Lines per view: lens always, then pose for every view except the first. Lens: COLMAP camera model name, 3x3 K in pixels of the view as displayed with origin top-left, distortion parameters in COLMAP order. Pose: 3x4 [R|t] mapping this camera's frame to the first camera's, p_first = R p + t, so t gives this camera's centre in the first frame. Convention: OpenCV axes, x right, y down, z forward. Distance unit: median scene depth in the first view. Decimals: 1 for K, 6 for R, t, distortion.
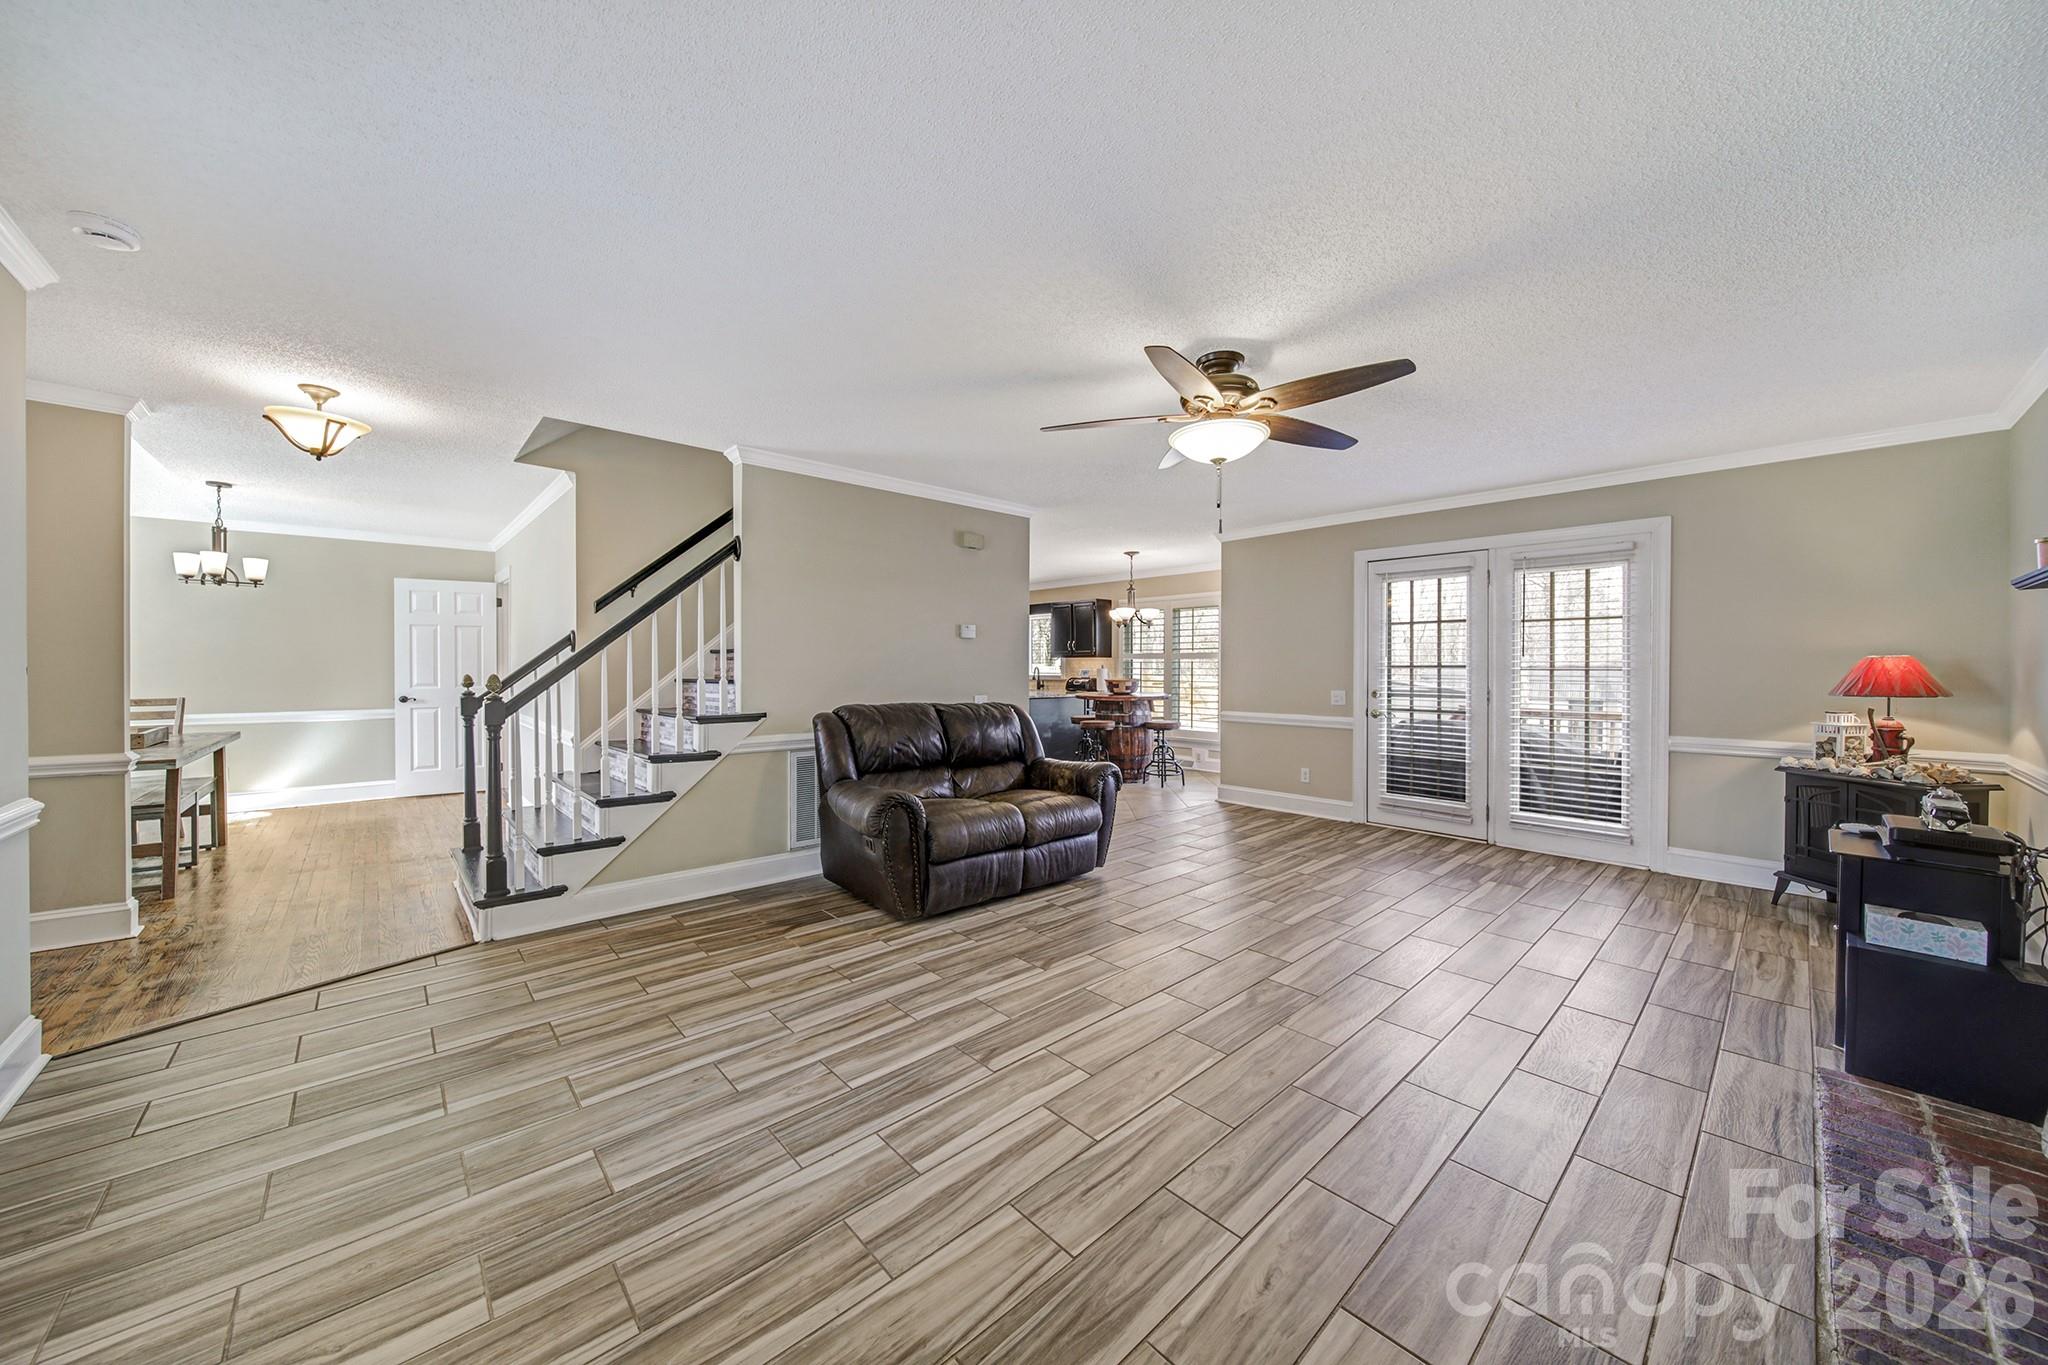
lens RADIAL K [[726.4, 0, 1012.2], [0, 726.4, 678.9], [0, 0, 1]] dist [-0.004238, -0.000472]
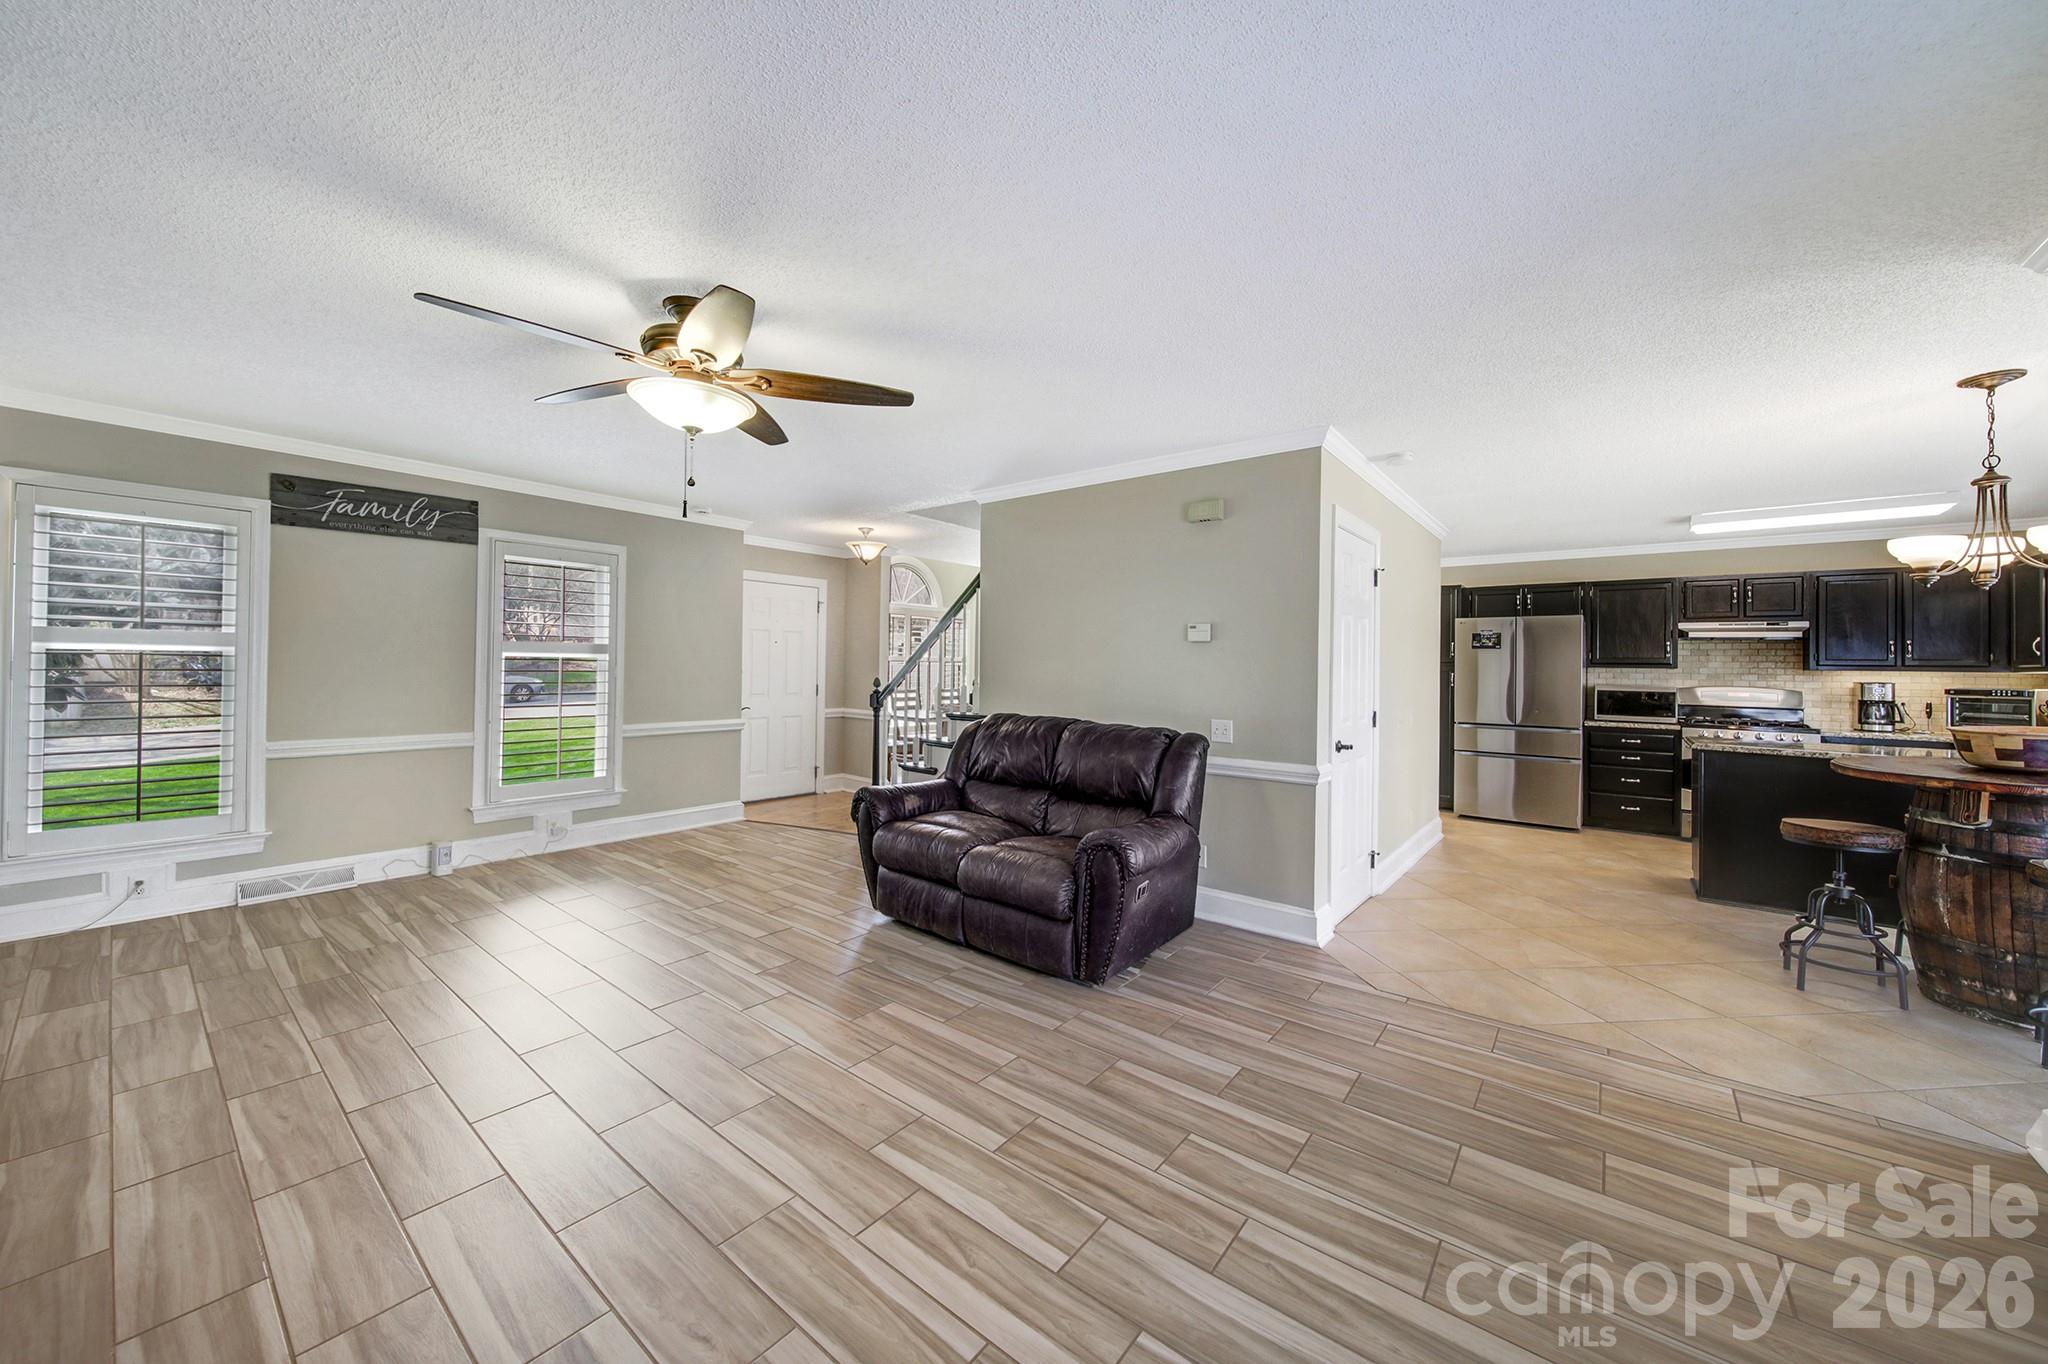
lens RADIAL K [[726.4, 0, 1013.8], [0, 726.4, 668.3], [0, 0, 1]] dist [-0.004238, -0.000472]
pose [[0.156144, -0.002133, -0.987732, 1.064105], [-0.030488, 0.999511, -0.006978, -0.030029], [0.987264, 0.031203, 0.156003, 1.137642]]
